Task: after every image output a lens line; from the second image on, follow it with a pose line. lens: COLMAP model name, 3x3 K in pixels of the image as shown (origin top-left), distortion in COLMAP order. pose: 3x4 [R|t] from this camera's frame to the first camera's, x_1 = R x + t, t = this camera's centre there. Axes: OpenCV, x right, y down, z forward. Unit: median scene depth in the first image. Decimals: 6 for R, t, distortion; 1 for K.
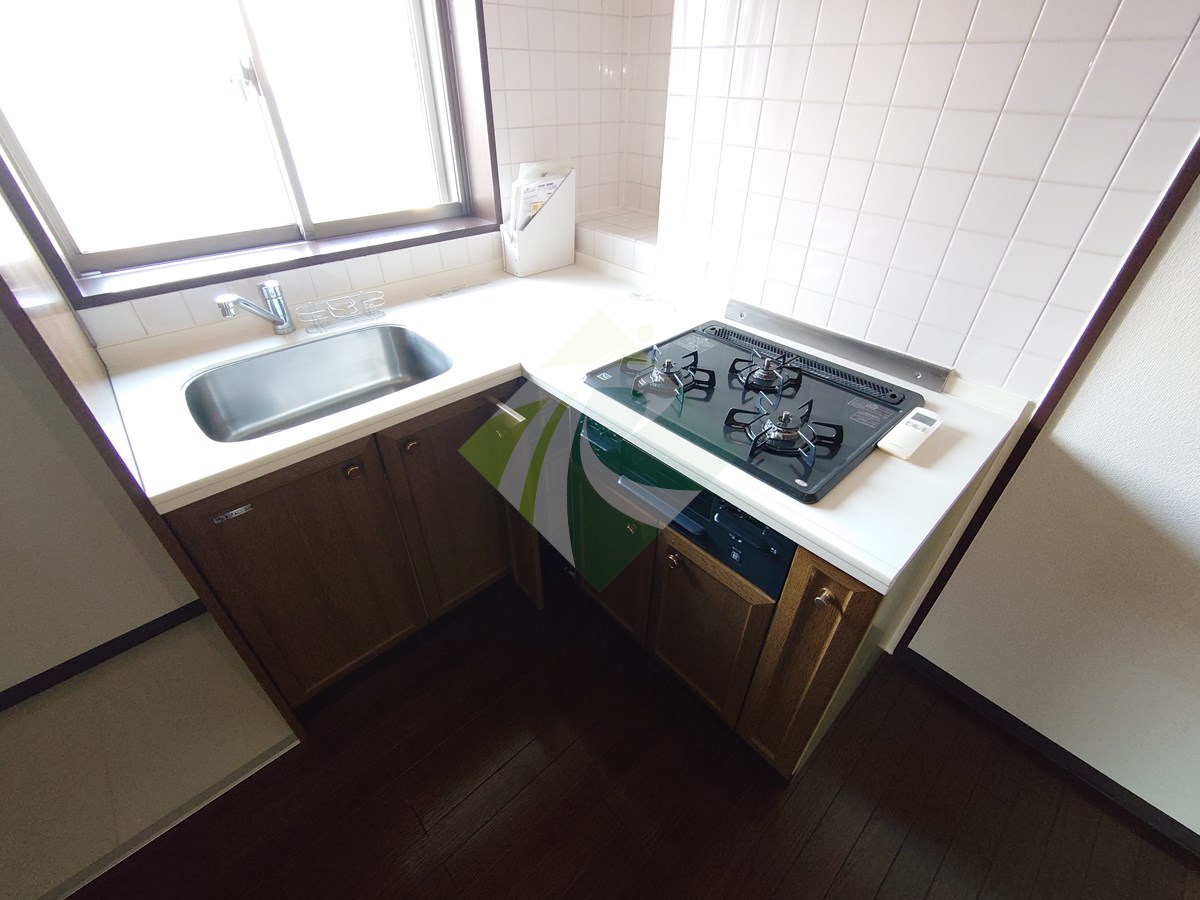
lens RADIAL K [[520.2, 0, 597.0], [0, 520.2, 445.9], [0, 0, 1]] dist [0.000692, 0.000245]
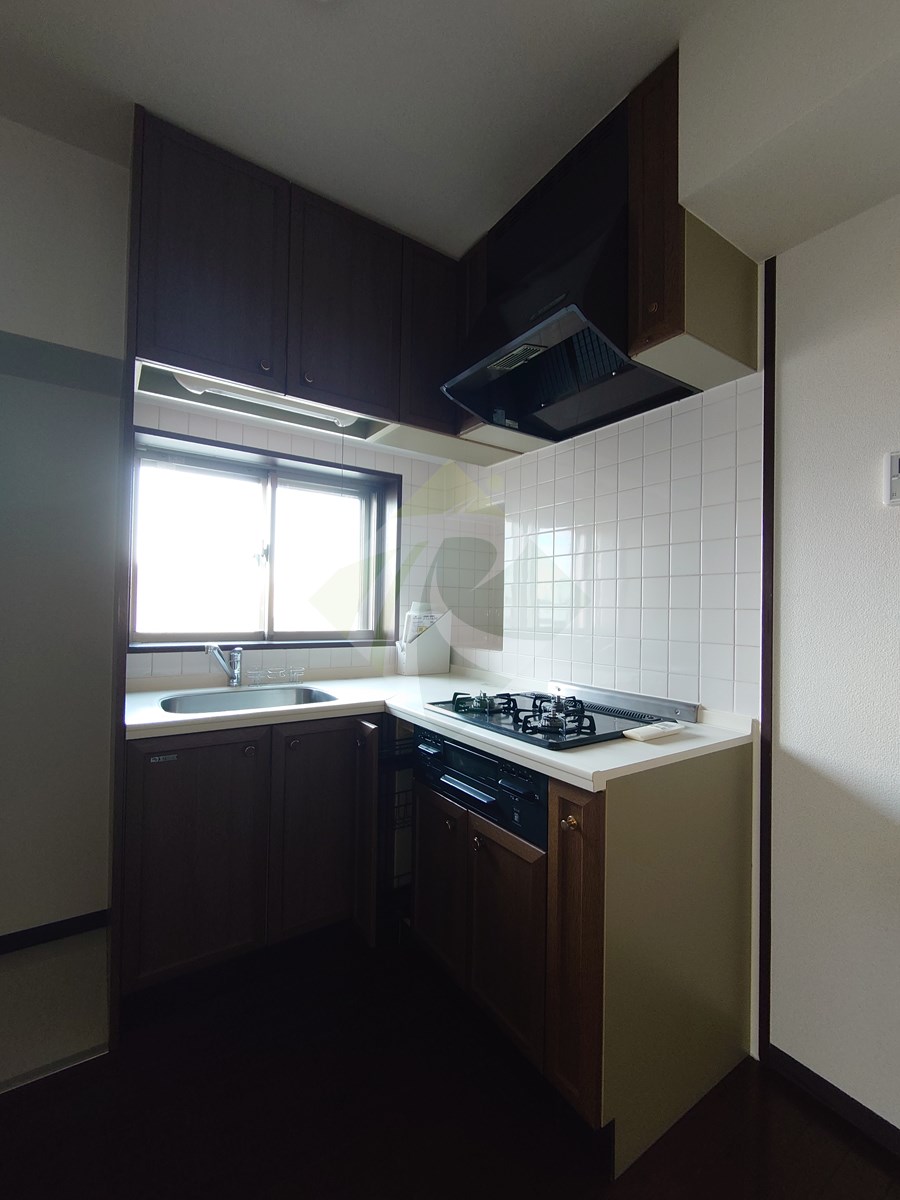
lens RADIAL K [[520.2, 0, 450.0], [0, 520.2, 604.7], [0, 0, 1]] dist [0.000692, 0.000245]
pose [[0.988701, 0.005231, -0.149810, 0.190314], [-0.093946, 0.800393, -0.592069, 0.360531], [0.116810, 0.599453, 0.791841, -0.194047]]
